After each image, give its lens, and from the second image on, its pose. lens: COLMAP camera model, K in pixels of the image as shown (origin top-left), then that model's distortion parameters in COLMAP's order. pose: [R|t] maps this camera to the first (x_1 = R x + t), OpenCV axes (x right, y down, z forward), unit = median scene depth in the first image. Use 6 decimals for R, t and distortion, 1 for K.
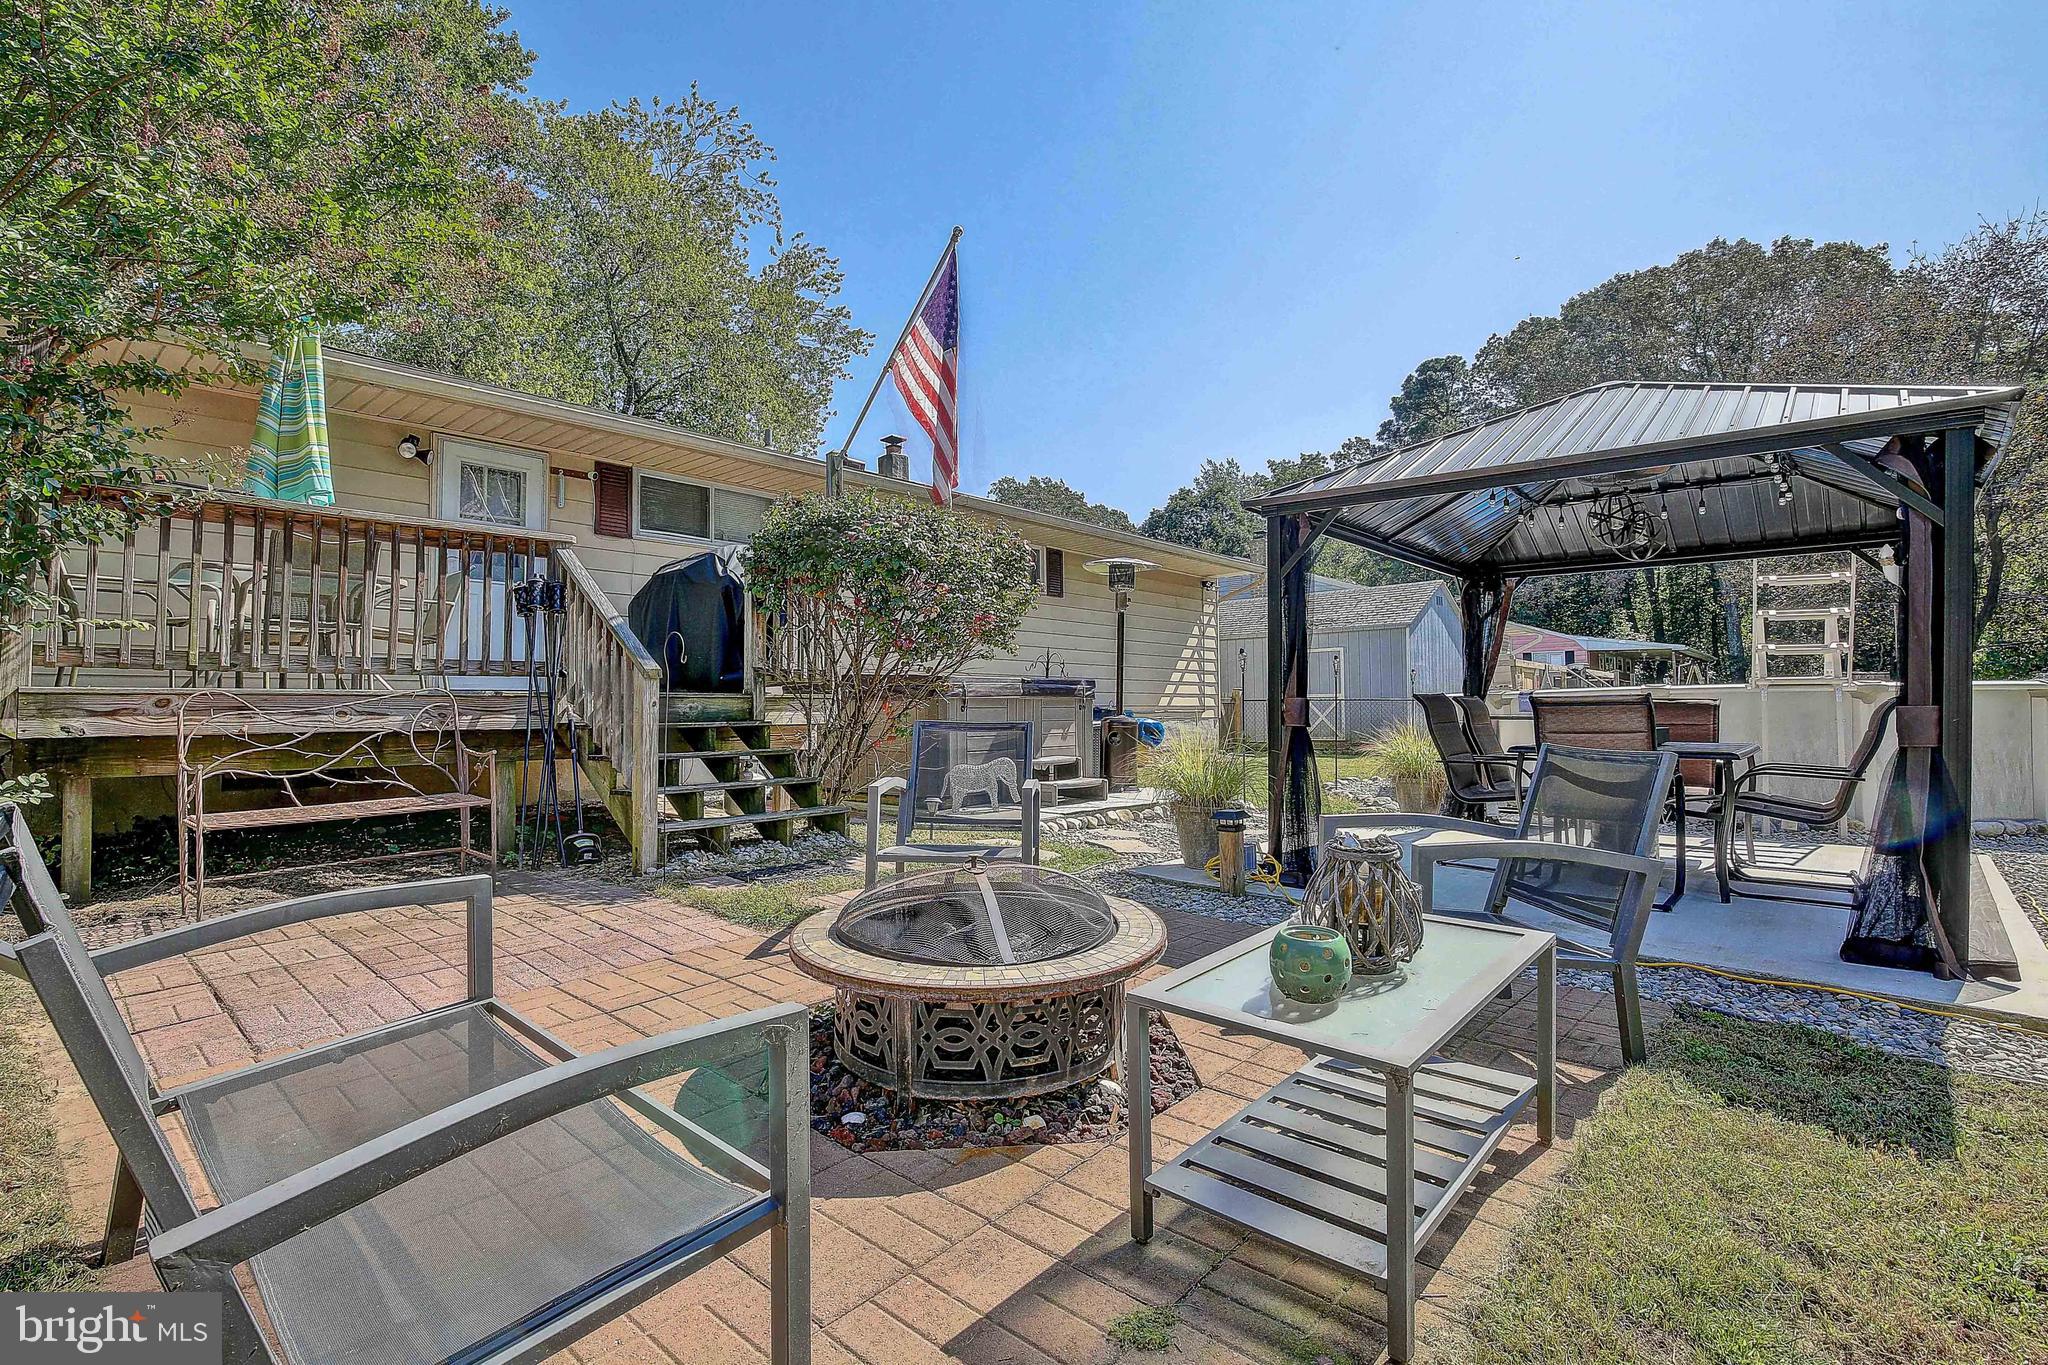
lens RADIAL K [[953.5, 0, 1019.6], [0, 953.5, 694.4], [0, 0, 1]] dist [-0.020515, 0.004793]
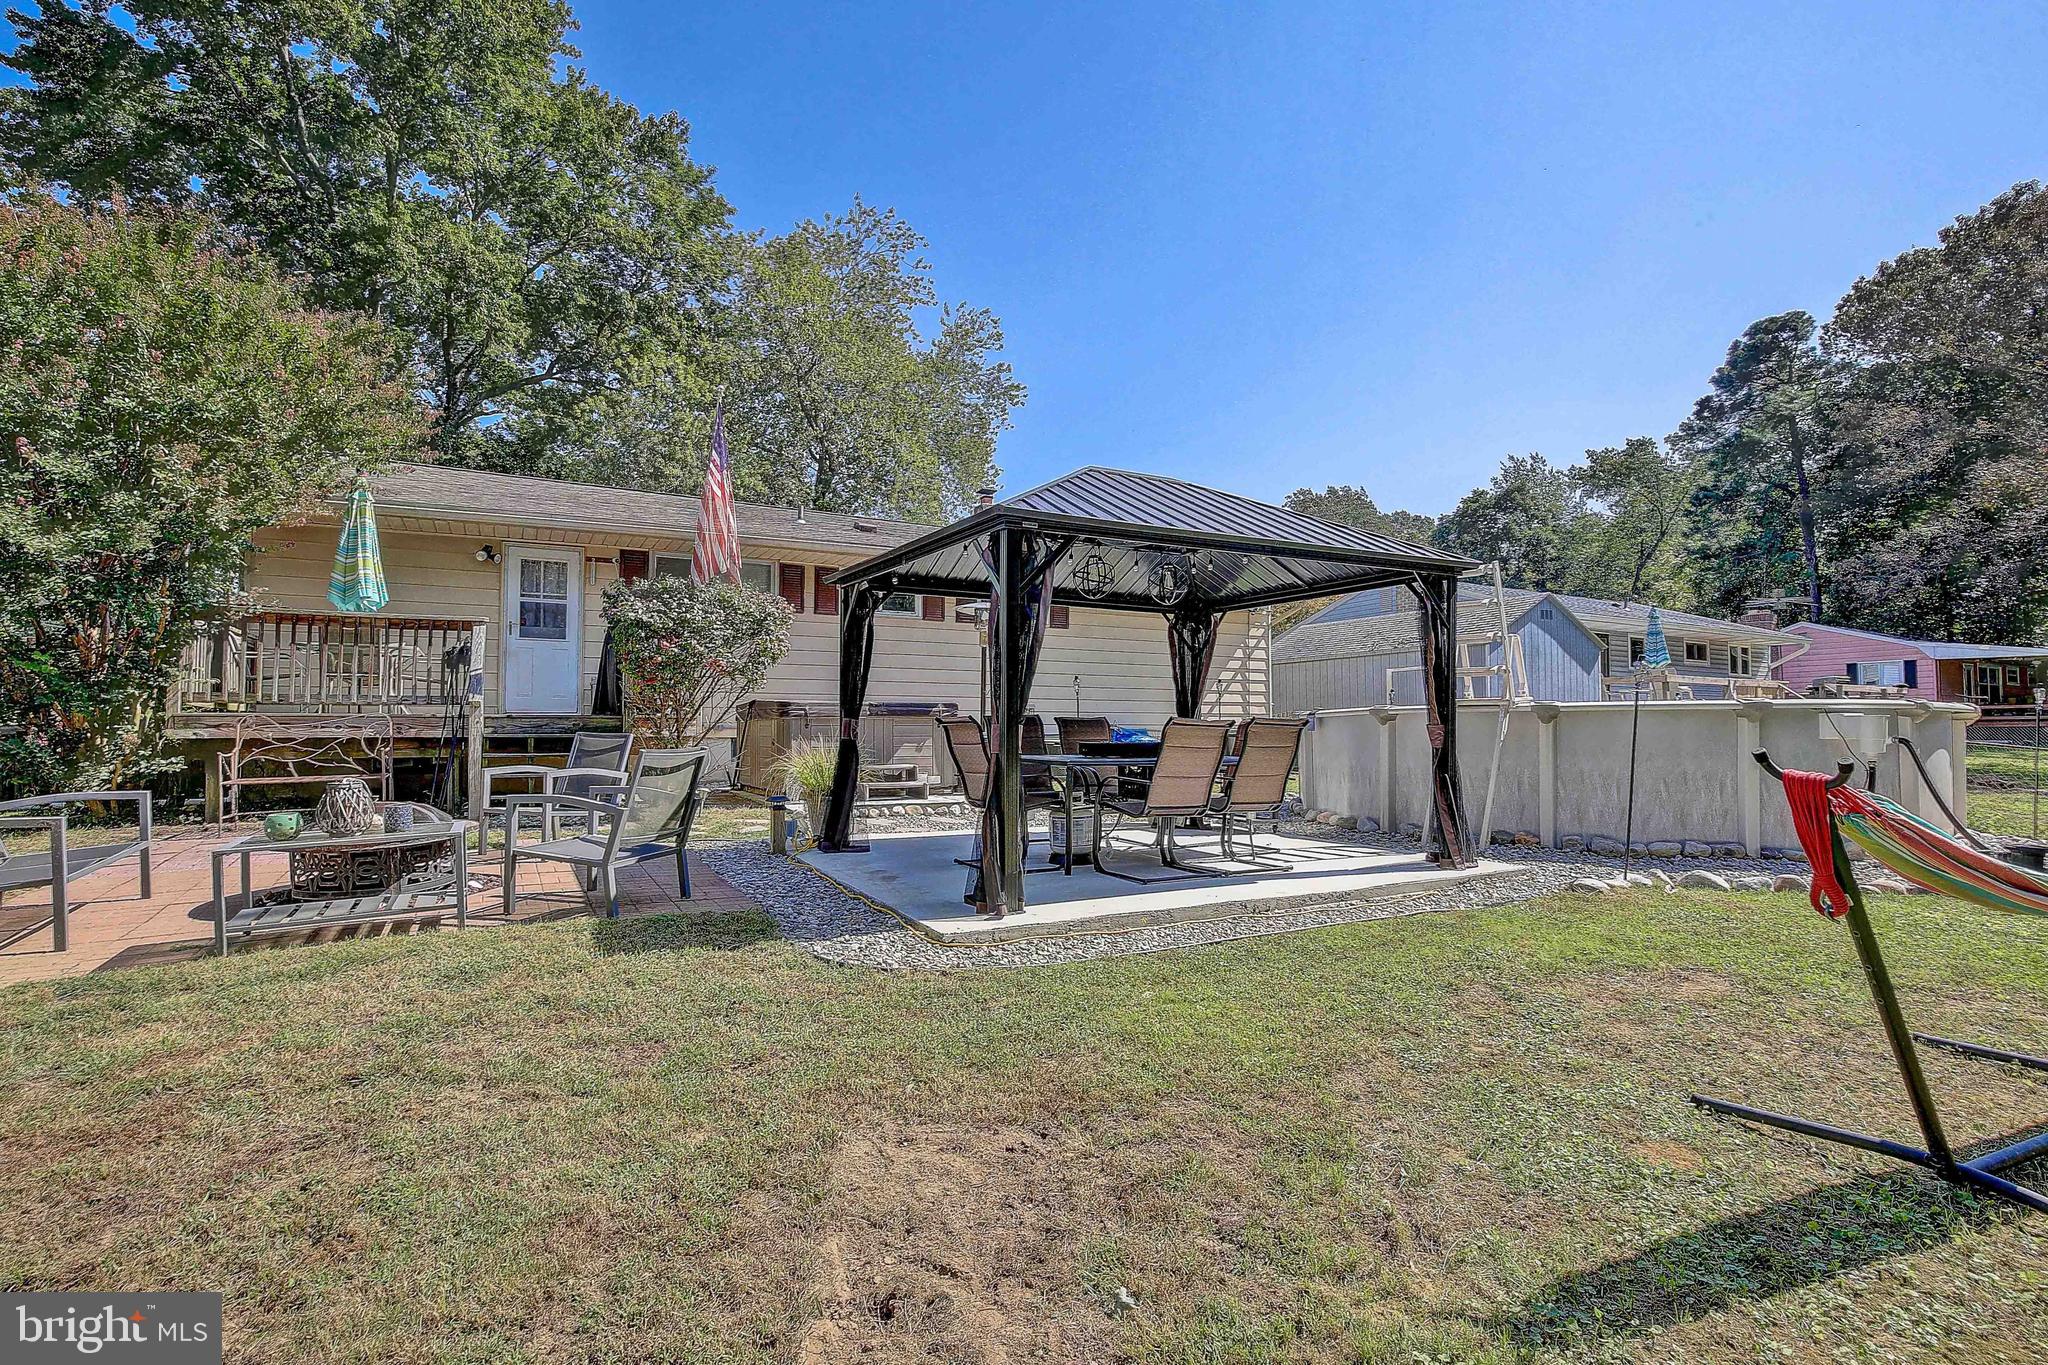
lens RADIAL K [[953.5, 0, 1013.7], [0, 953.5, 714.8], [0, 0, 1]] dist [-0.020515, 0.004793]
pose [[0.948612, -0.002906, -0.316429, 0.223181], [0.002949, 0.999996, -0.000344, 0.000168], [0.316428, -0.000607, 0.948616, -0.060033]]
